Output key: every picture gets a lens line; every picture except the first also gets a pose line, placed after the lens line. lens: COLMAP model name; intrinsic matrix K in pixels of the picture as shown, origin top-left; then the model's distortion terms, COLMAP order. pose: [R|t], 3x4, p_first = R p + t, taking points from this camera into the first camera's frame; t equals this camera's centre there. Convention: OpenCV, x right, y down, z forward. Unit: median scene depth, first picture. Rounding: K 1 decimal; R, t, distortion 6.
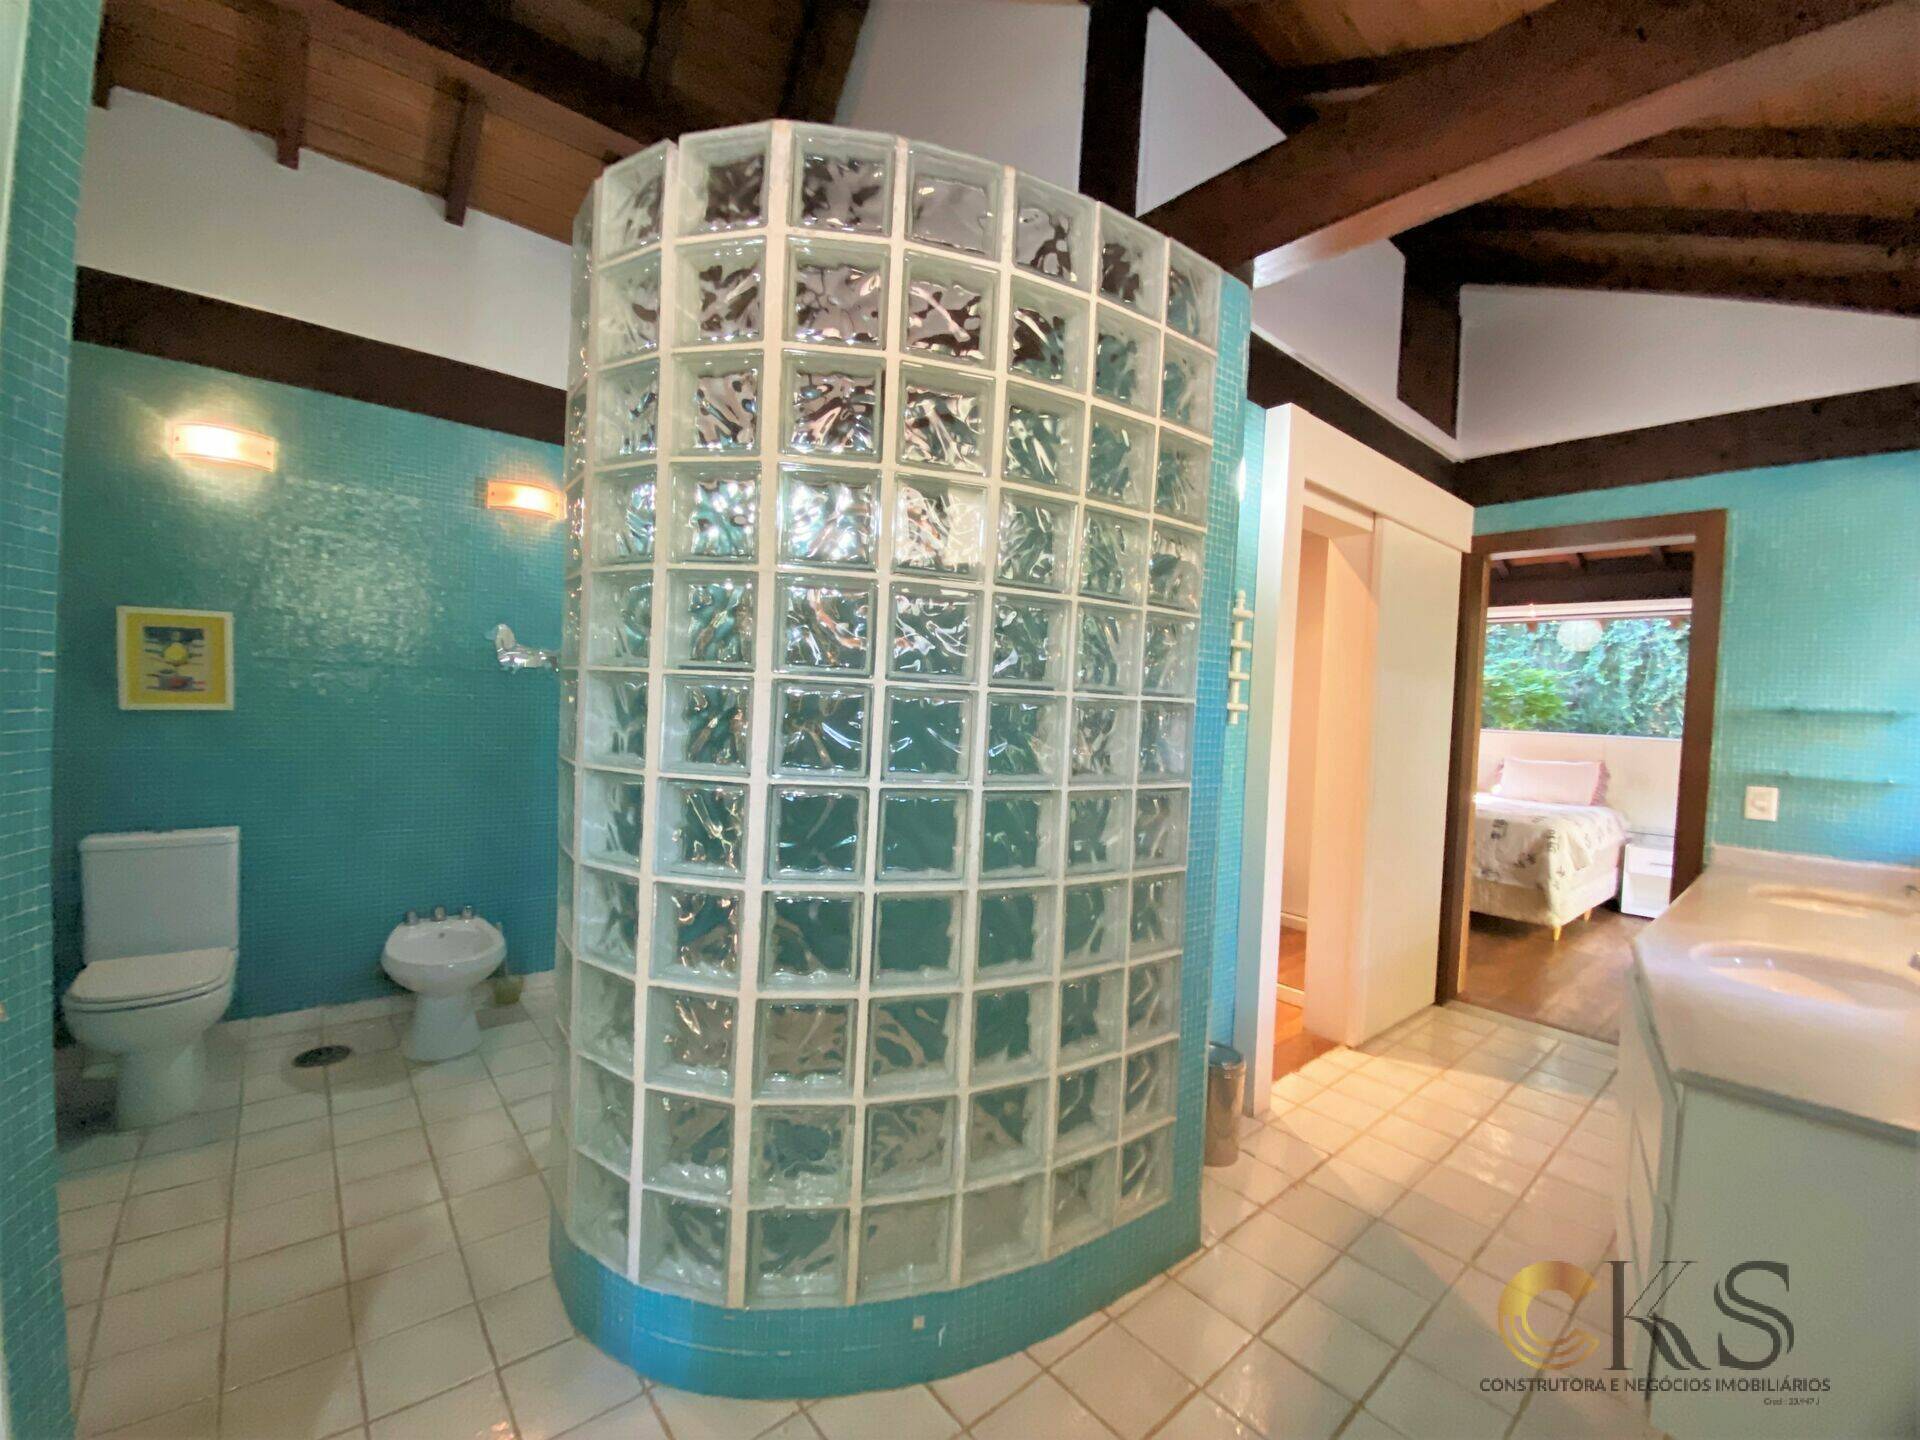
lens RADIAL K [[785.0, 0, 961.7], [0, 785.0, 710.4], [0, 0, 1]] dist [0.020008, -0.025257]
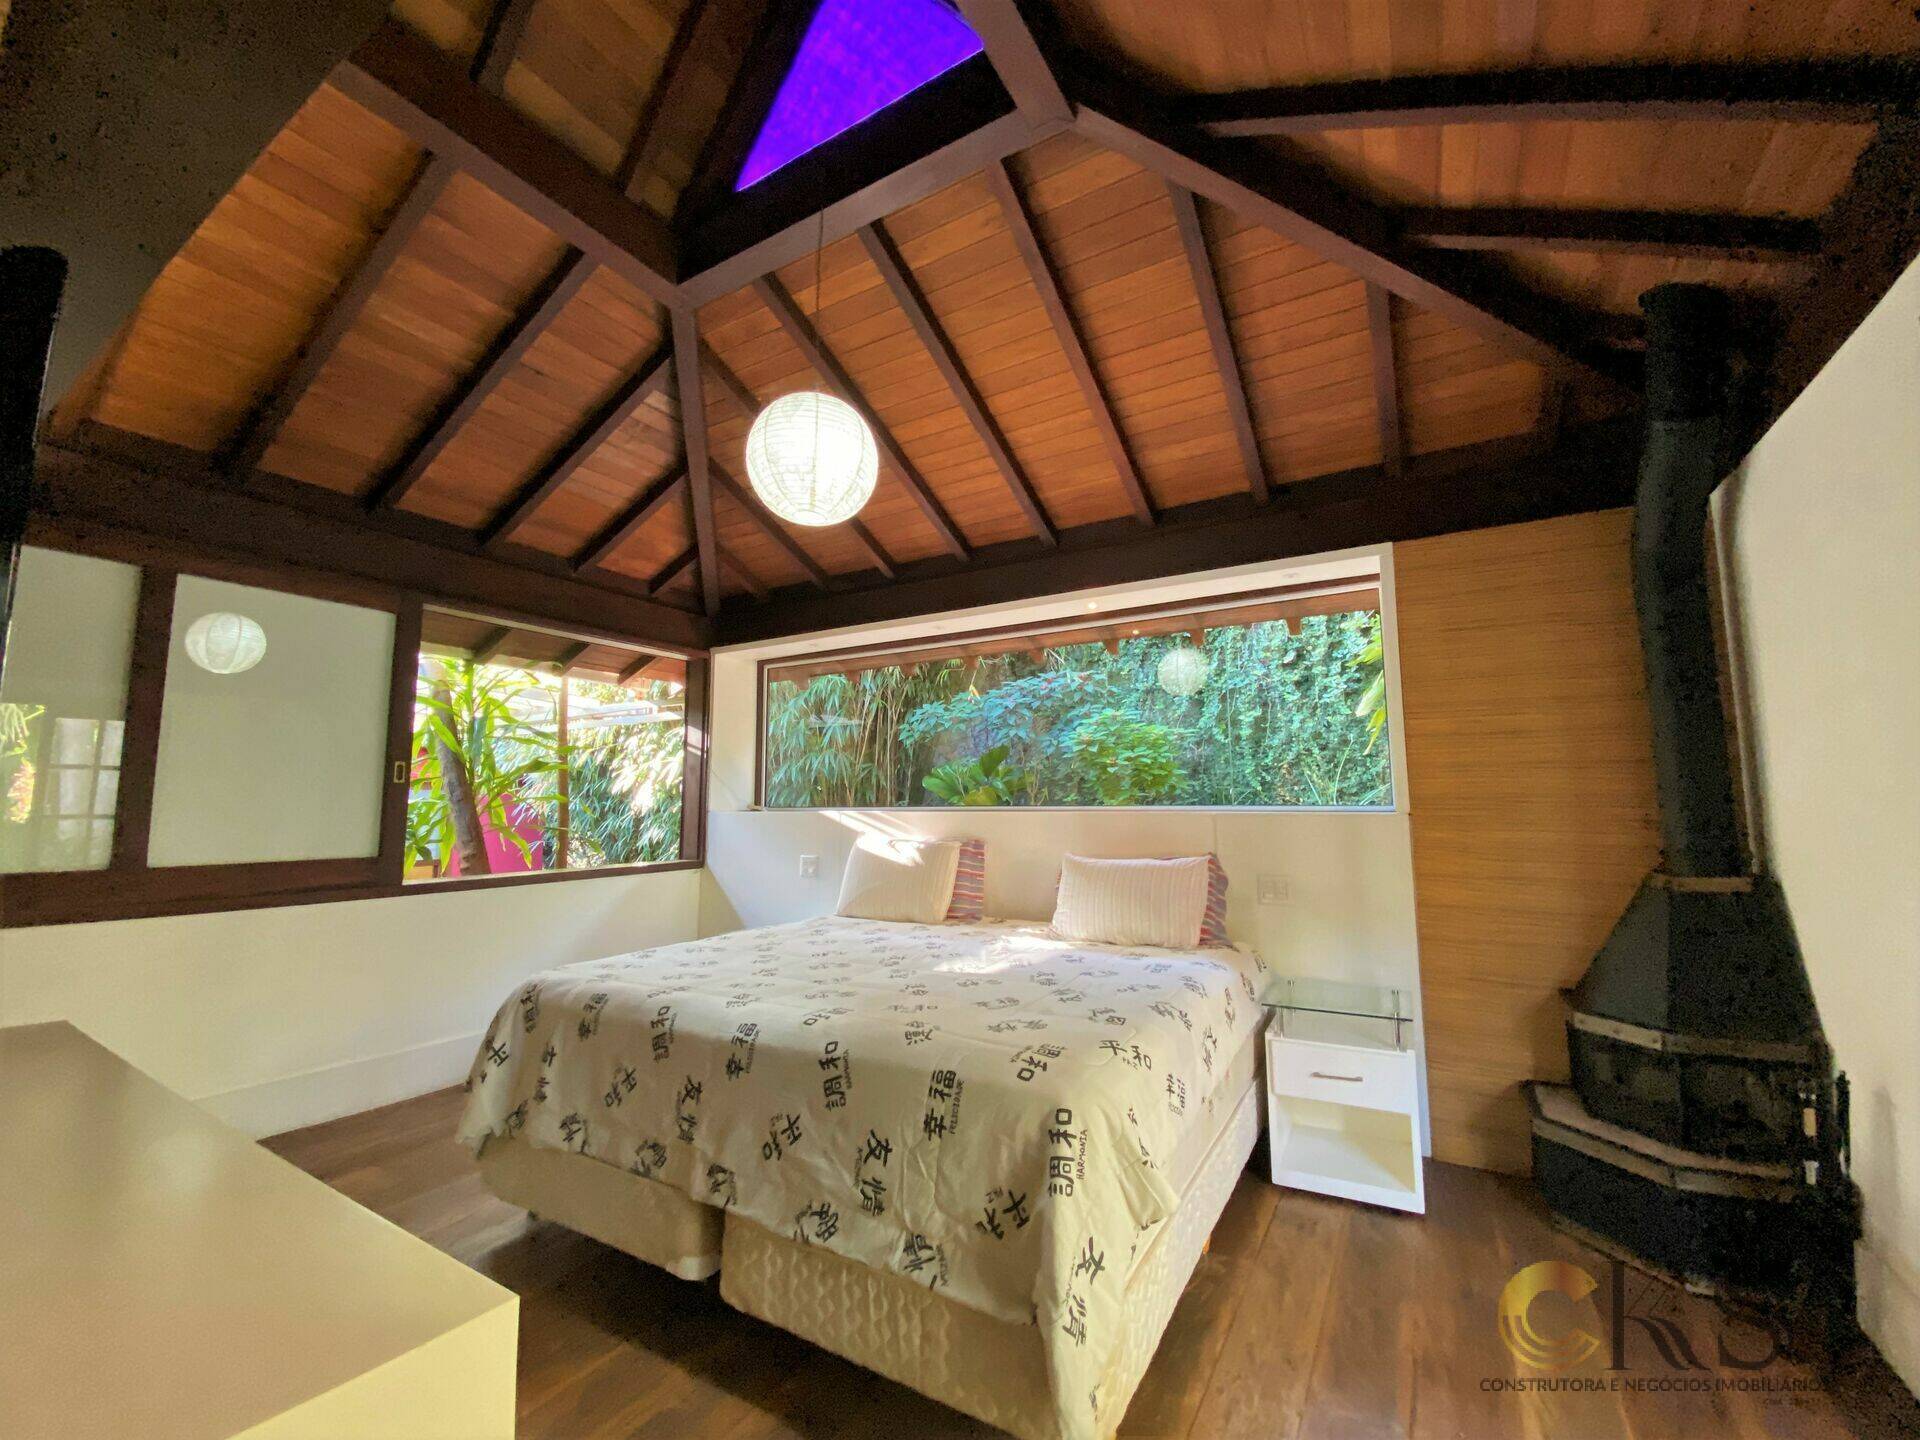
lens RADIAL K [[785.0, 0, 961.7], [0, 785.0, 710.4], [0, 0, 1]] dist [0.020008, -0.025257]
pose [[0.941052, -0.013711, 0.337984, 0.323558], [0.057907, 0.990958, -0.121030, 0.015380], [-0.333269, 0.133467, 0.933337, 0.371537]]
